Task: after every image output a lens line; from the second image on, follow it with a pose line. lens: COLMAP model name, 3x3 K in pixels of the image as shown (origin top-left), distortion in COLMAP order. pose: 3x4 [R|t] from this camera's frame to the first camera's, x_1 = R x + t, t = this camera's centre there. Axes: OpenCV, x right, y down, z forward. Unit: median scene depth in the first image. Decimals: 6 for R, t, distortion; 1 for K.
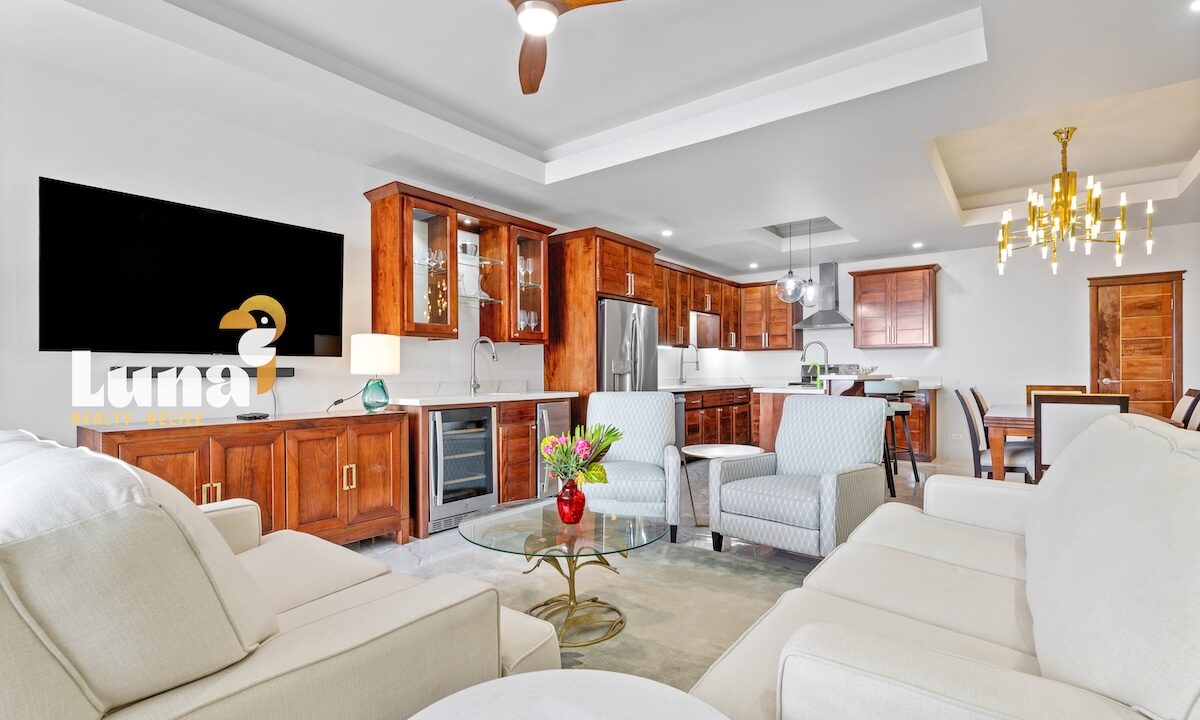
lens RADIAL K [[561.0, 0, 598.0], [0, 561.0, 367.5], [0, 0, 1]] dist [0.002803, 0.000397]
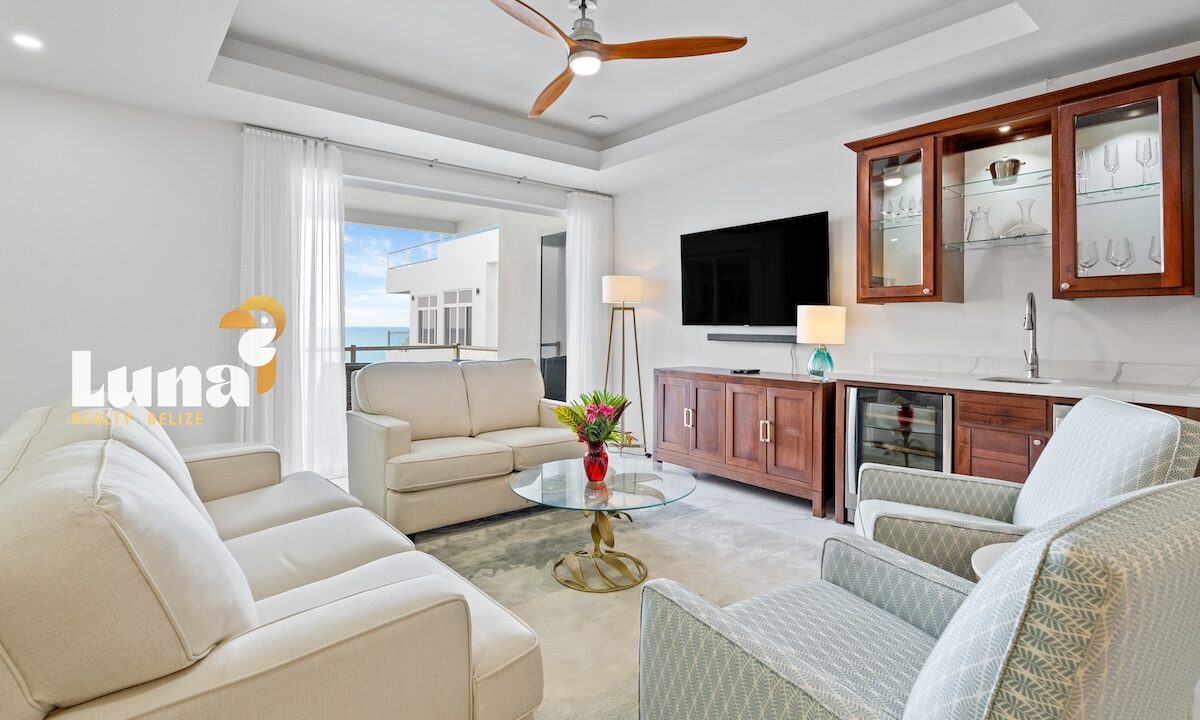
lens RADIAL K [[573.3, 0, 601.3], [0, 573.3, 319.3], [0, 0, 1]] dist [0.000144, 0.000068]
pose [[-0.215629, -0.007971, -0.976443, 0.613941], [0.002840, 0.999957, -0.008791, -0.020960], [0.976471, -0.004669, -0.215597, 0.720292]]
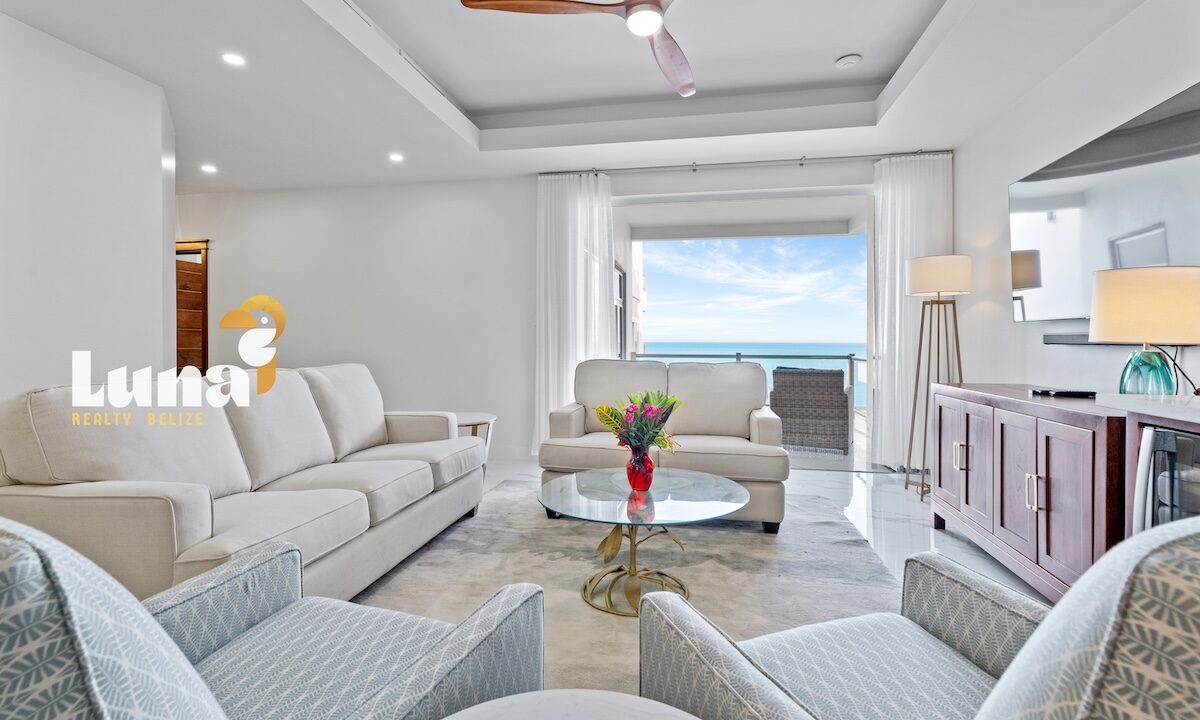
lens RADIAL K [[564.6, 0, 597.5], [0, 564.6, 347.0], [0, 0, 1]] dist [-0.003451, 0.000123]
pose [[-0.890475, 0.008982, -0.454944, 0.266645], [0.005901, 0.999949, 0.008192, 0.006840], [0.454995, 0.004611, -0.890482, 1.067750]]
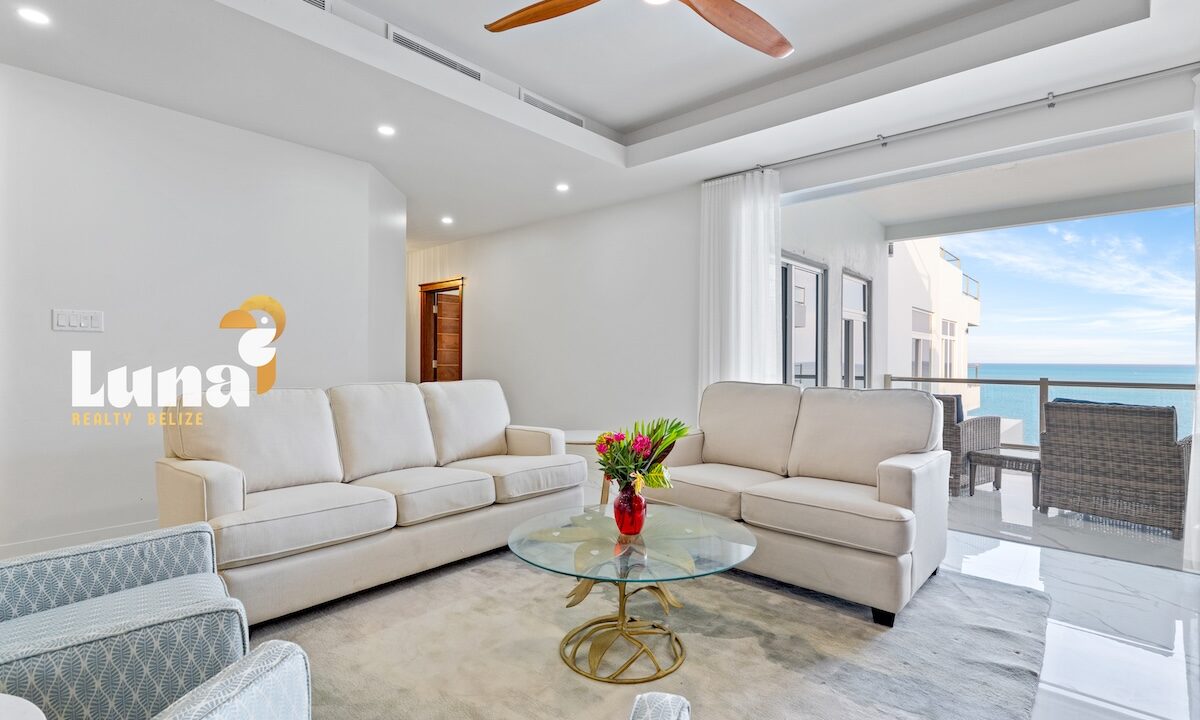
lens RADIAL K [[561.0, 0, 598.0], [0, 561.0, 367.5], [0, 0, 1]] dist [0.002803, 0.000397]
pose [[-0.997209, -0.001317, 0.074649, -0.041332], [-0.000715, 0.999967, 0.008090, 0.008217], [-0.074657, 0.008014, -0.997177, 1.067924]]
